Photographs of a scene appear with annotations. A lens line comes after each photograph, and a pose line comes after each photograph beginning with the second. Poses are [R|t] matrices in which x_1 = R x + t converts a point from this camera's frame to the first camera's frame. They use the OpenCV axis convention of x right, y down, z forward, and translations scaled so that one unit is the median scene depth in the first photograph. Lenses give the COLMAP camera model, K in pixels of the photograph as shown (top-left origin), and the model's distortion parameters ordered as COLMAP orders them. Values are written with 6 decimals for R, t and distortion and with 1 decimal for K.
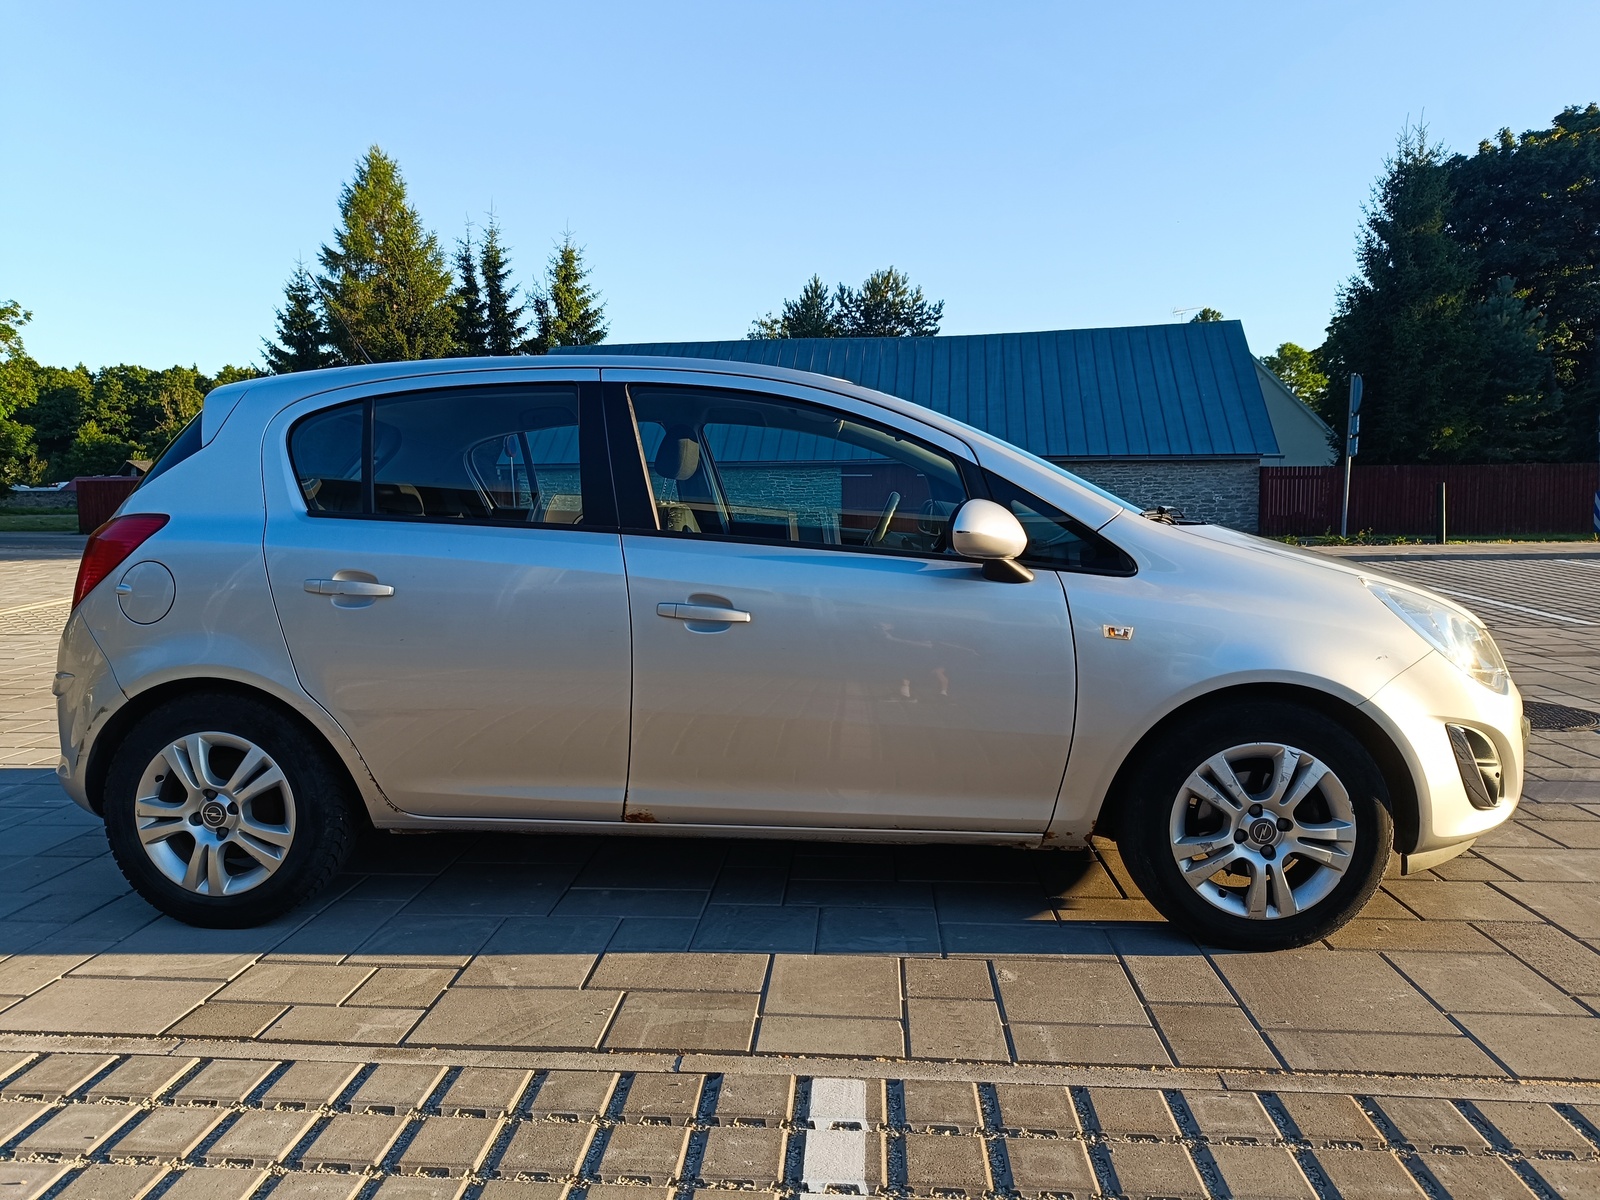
lens RADIAL K [[1110.2, 0, 800.0], [0, 1110.2, 600.0], [0, 0, 1]] dist [0.005771, -0.009588]
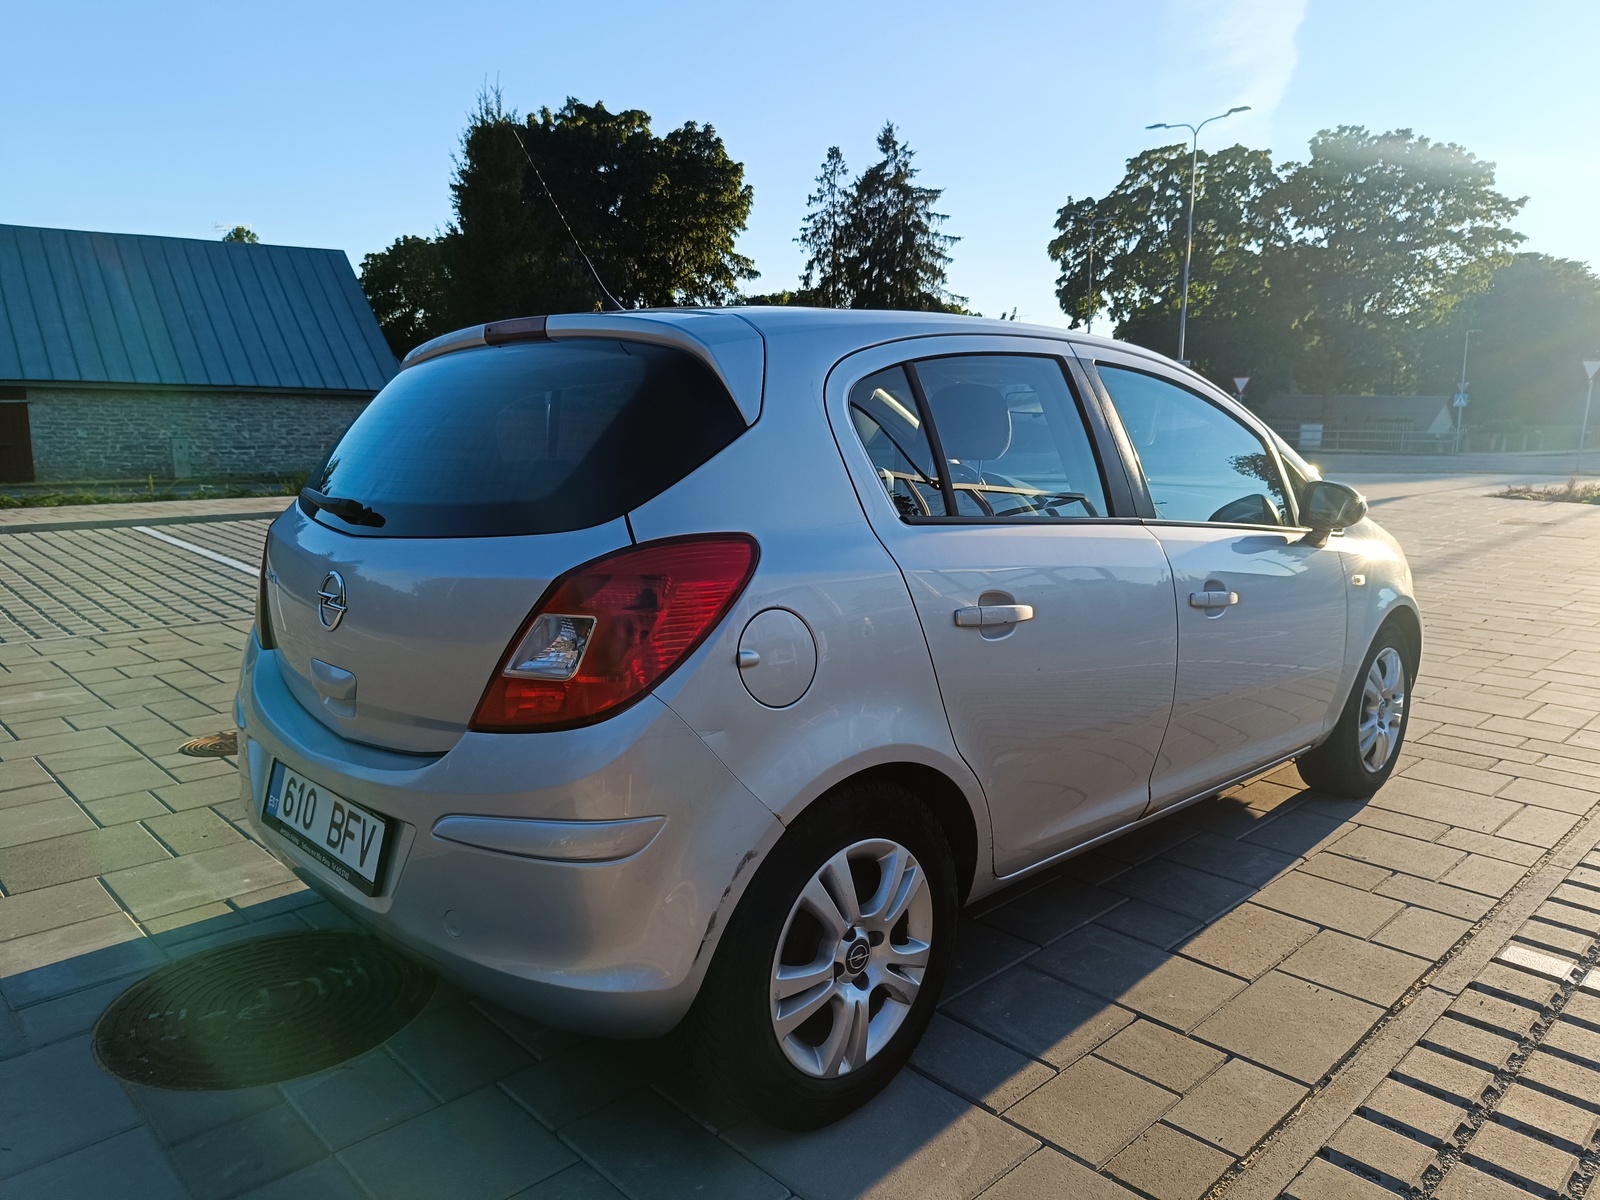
lens RADIAL K [[1090.3, 0, 799.0], [0, 1090.3, 636.8], [0, 0, 1]] dist [0.005963, -0.033776]
pose [[0.666972, -0.123603, 0.734759, -0.090513], [0.052683, 0.991499, 0.118971, -0.007806], [-0.743218, -0.040641, 0.667814, 0.051292]]
